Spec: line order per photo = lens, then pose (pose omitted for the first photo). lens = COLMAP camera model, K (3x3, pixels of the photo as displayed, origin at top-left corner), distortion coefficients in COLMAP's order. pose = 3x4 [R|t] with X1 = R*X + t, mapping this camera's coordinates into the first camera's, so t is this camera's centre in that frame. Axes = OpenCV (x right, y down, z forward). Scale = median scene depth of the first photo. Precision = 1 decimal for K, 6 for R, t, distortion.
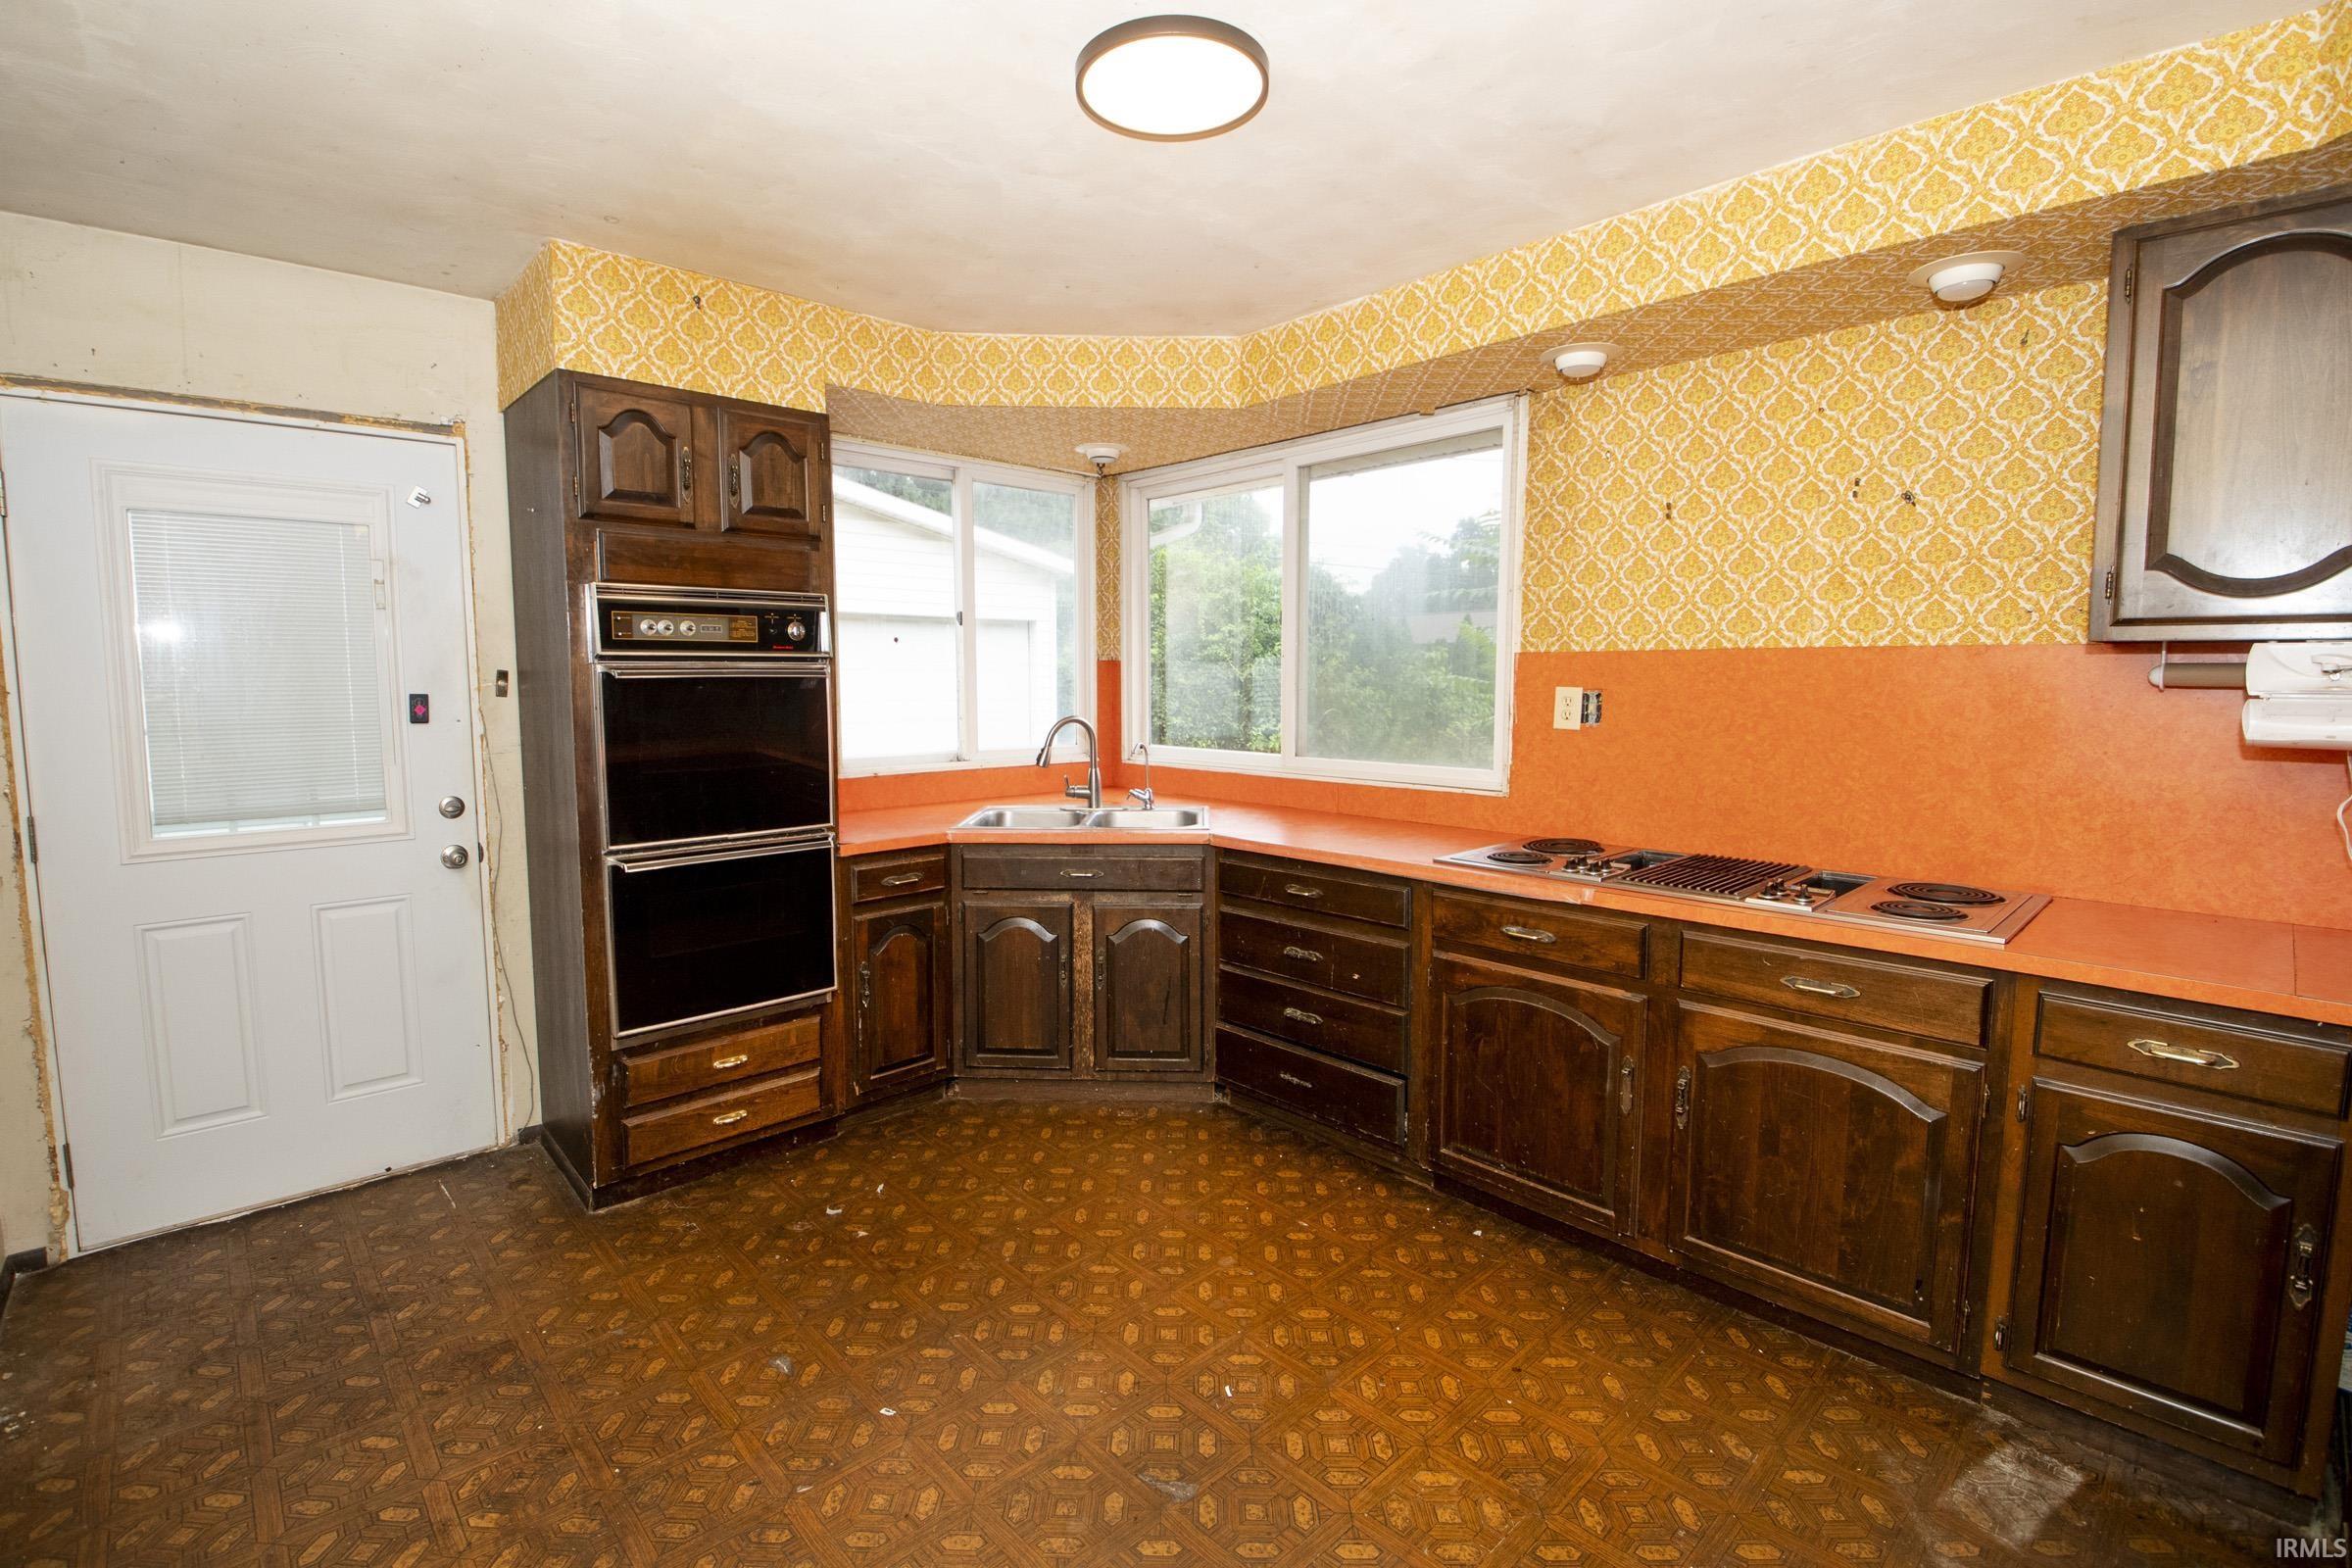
lens RADIAL K [[1034.3, 0, 1155.5], [0, 1034.3, 761.6], [0, 0, 1]] dist [-0.004035, -0.011853]
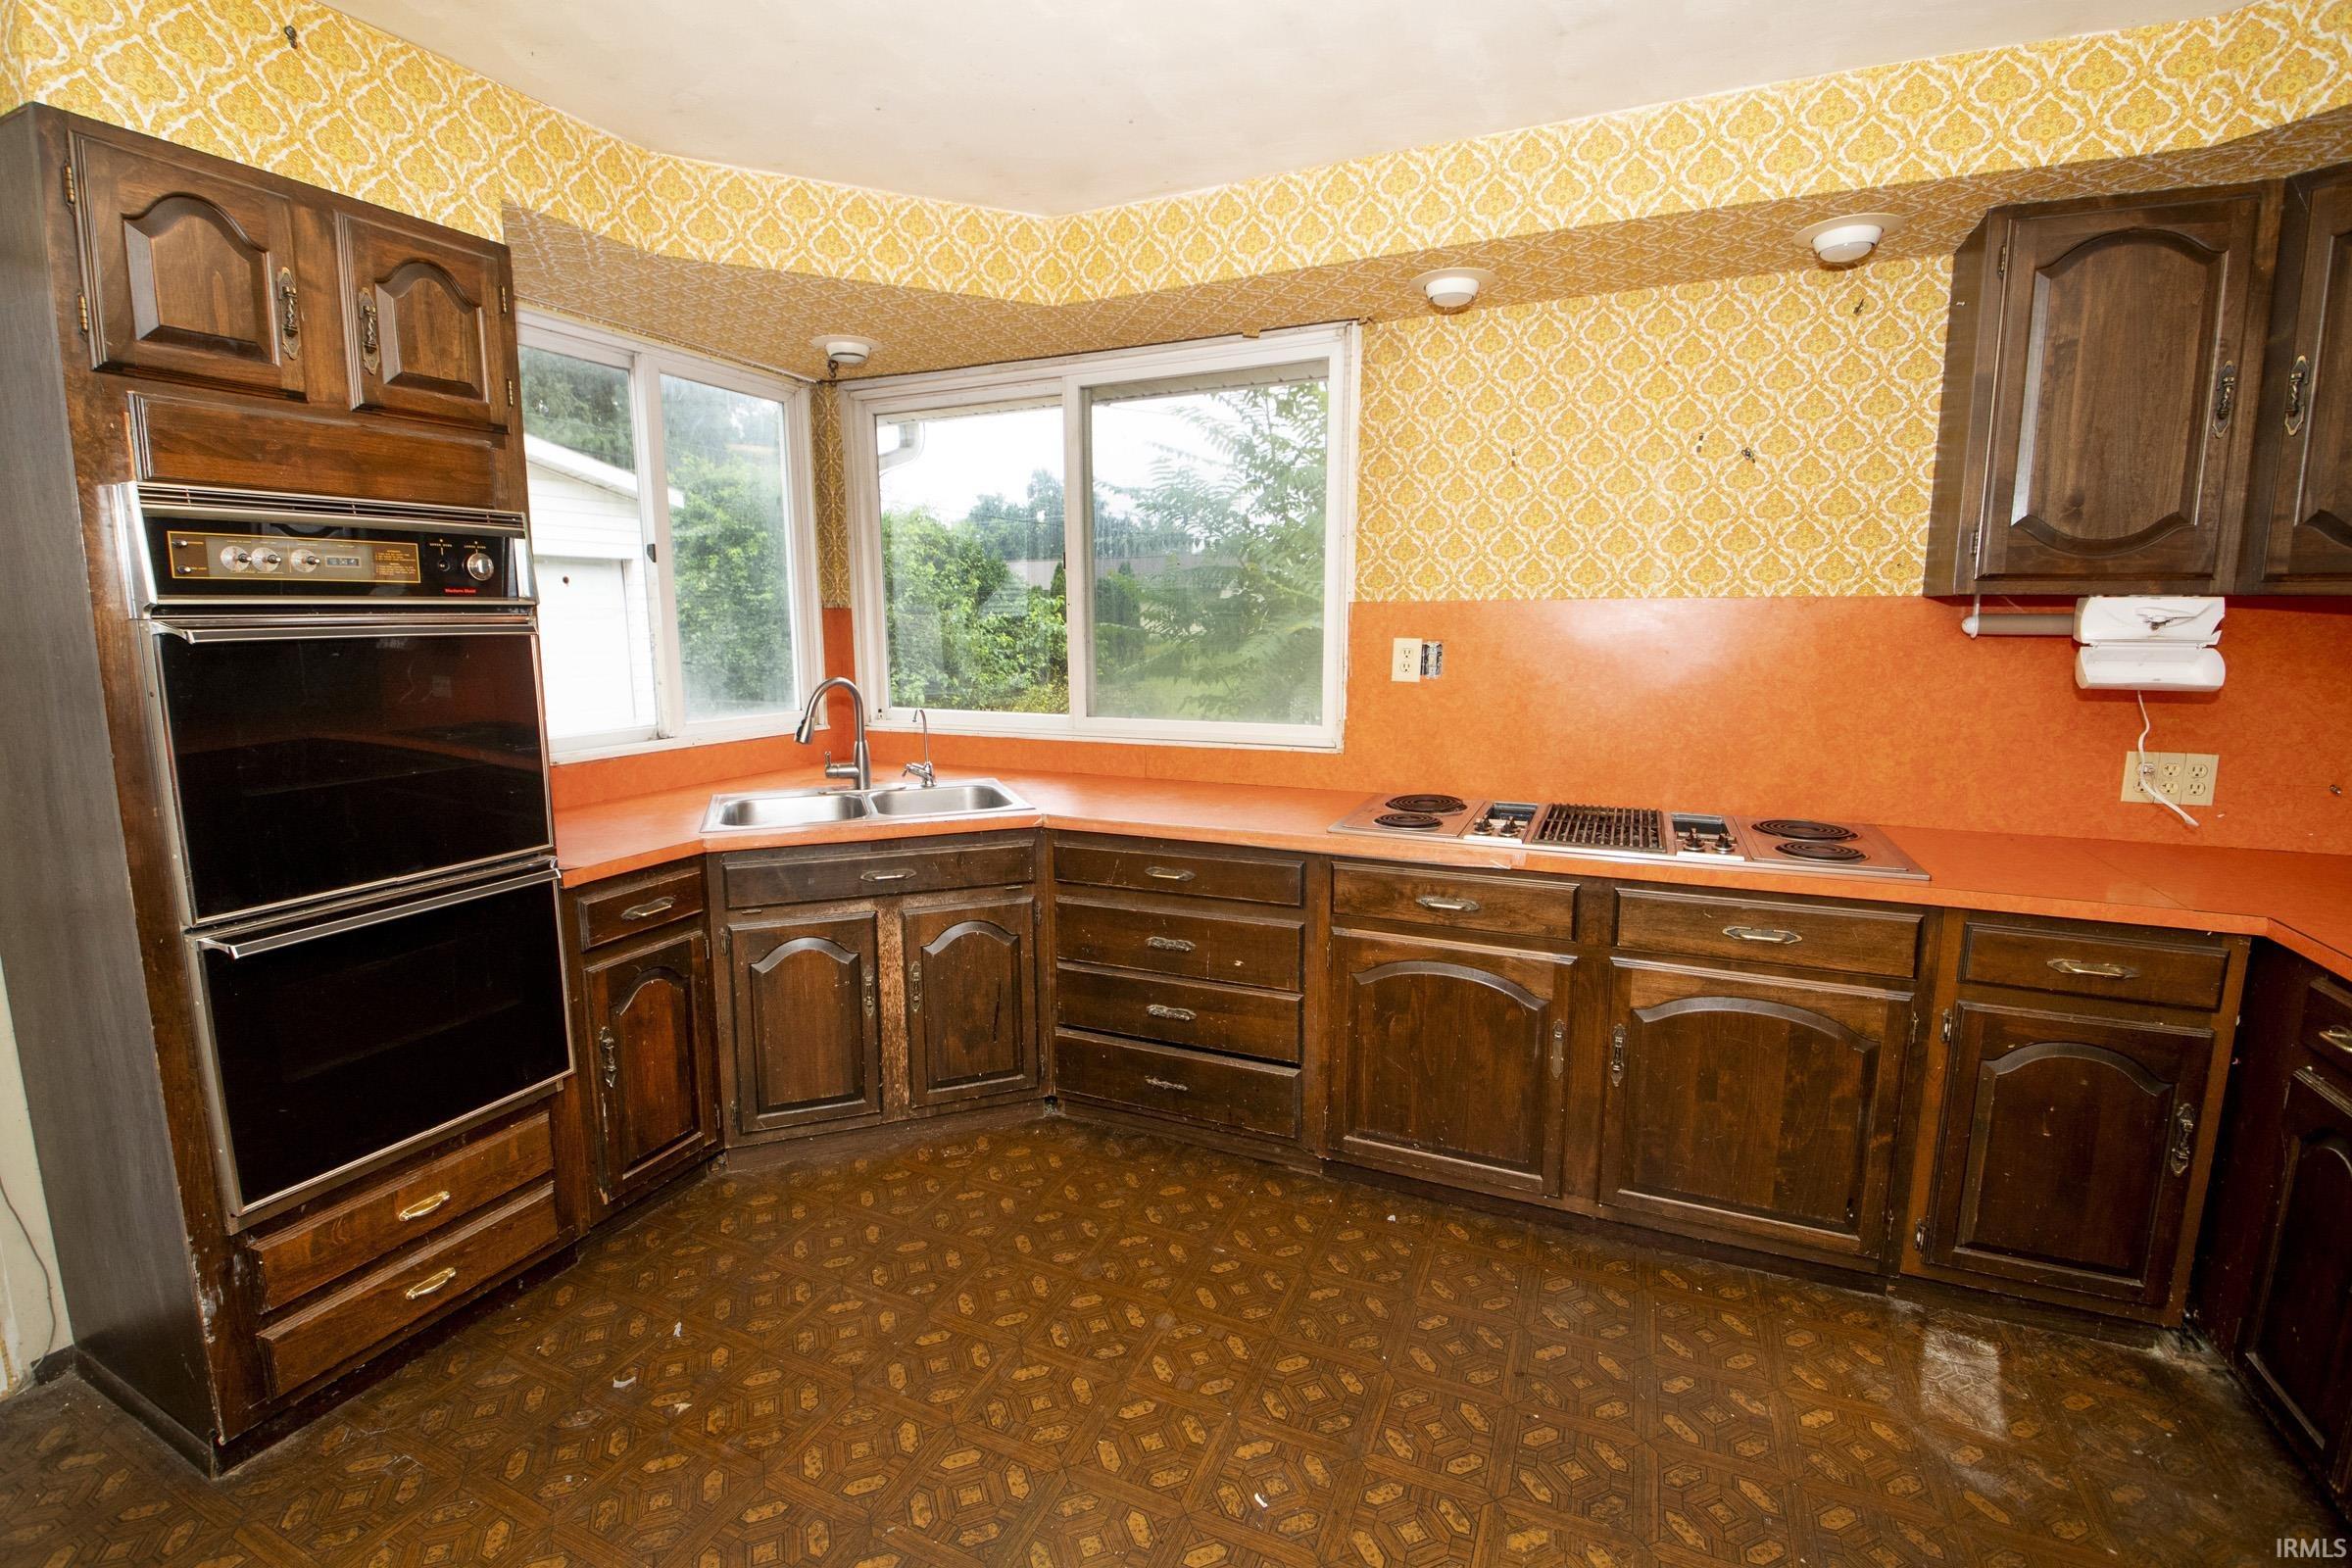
lens RADIAL K [[1034.3, 0, 1166.2], [0, 1034.3, 764.7], [0, 0, 1]] dist [-0.004035, -0.011853]
pose [[0.925580, -0.056058, 0.374378, -0.208183], [0.034958, 0.997406, 0.062920, -0.025784], [-0.376934, -0.045150, 0.925139, 0.217220]]
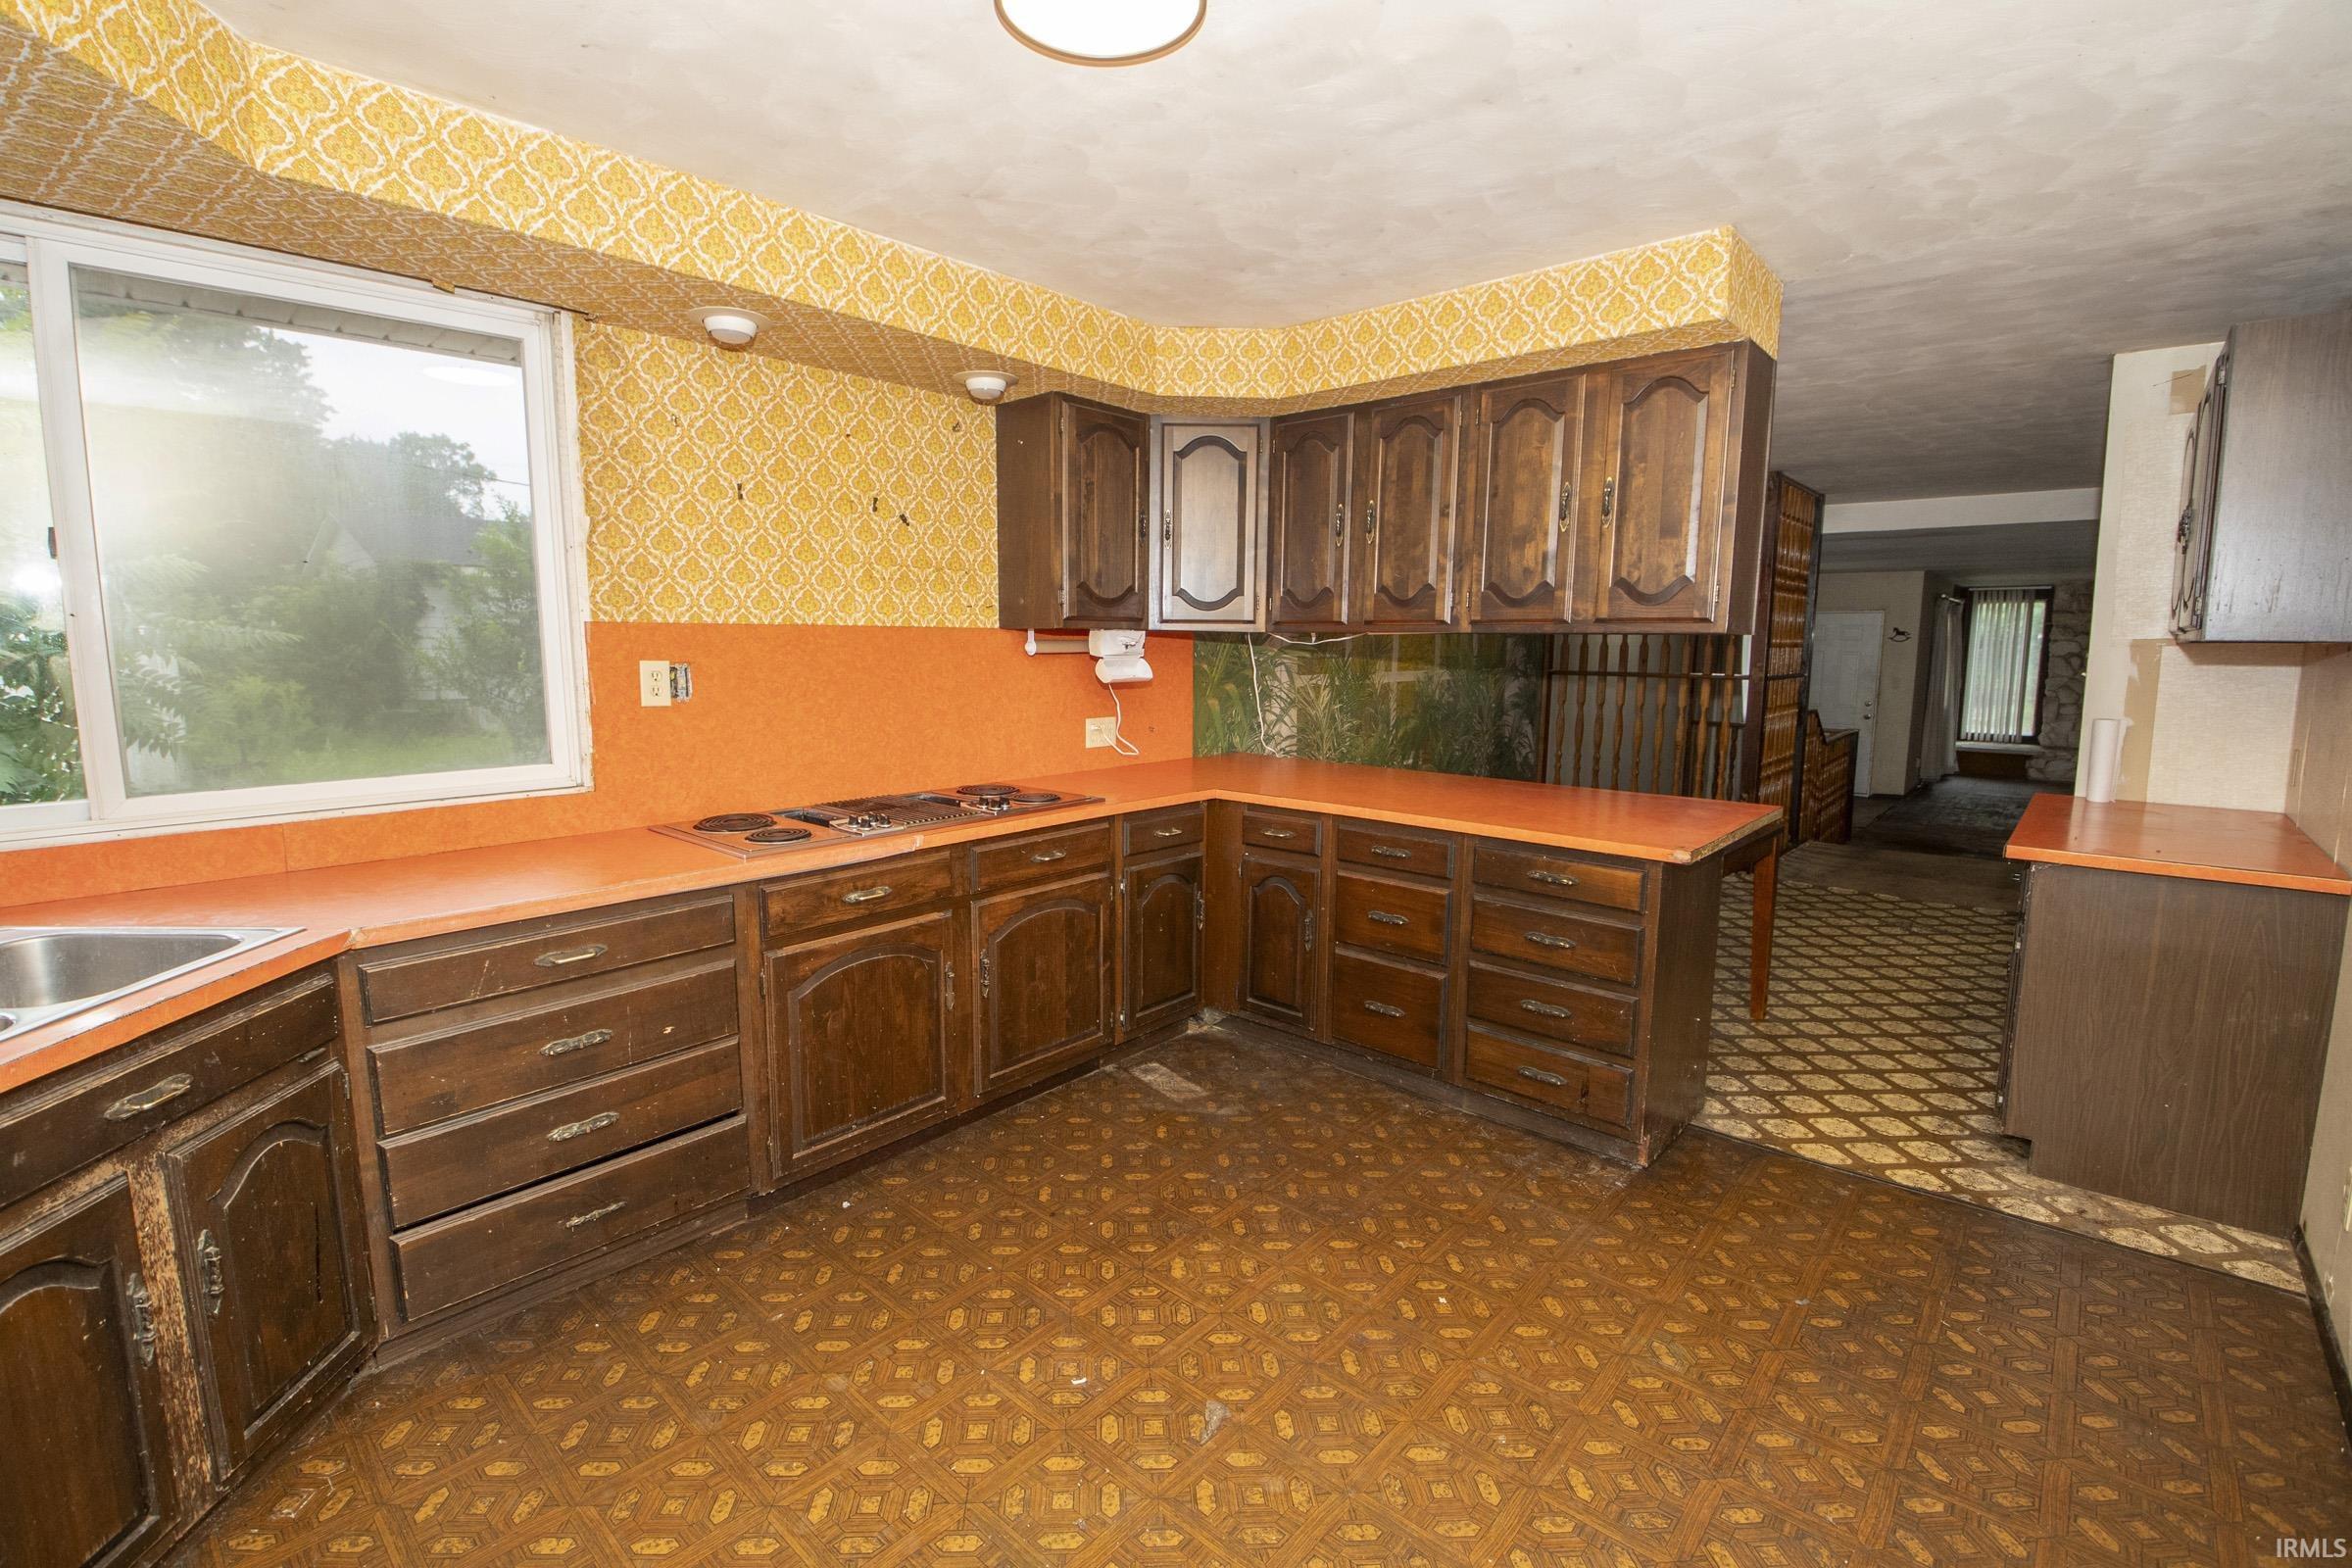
lens RADIAL K [[1034.3, 0, 1138.1], [0, 1034.3, 762.2], [0, 0, 1]] dist [-0.004035, -0.011853]
pose [[-0.067389, -0.114818, 0.991098, -0.646732], [0.079860, 0.989548, 0.120069, -0.067911], [-0.994526, 0.087240, -0.057515, 0.727986]]
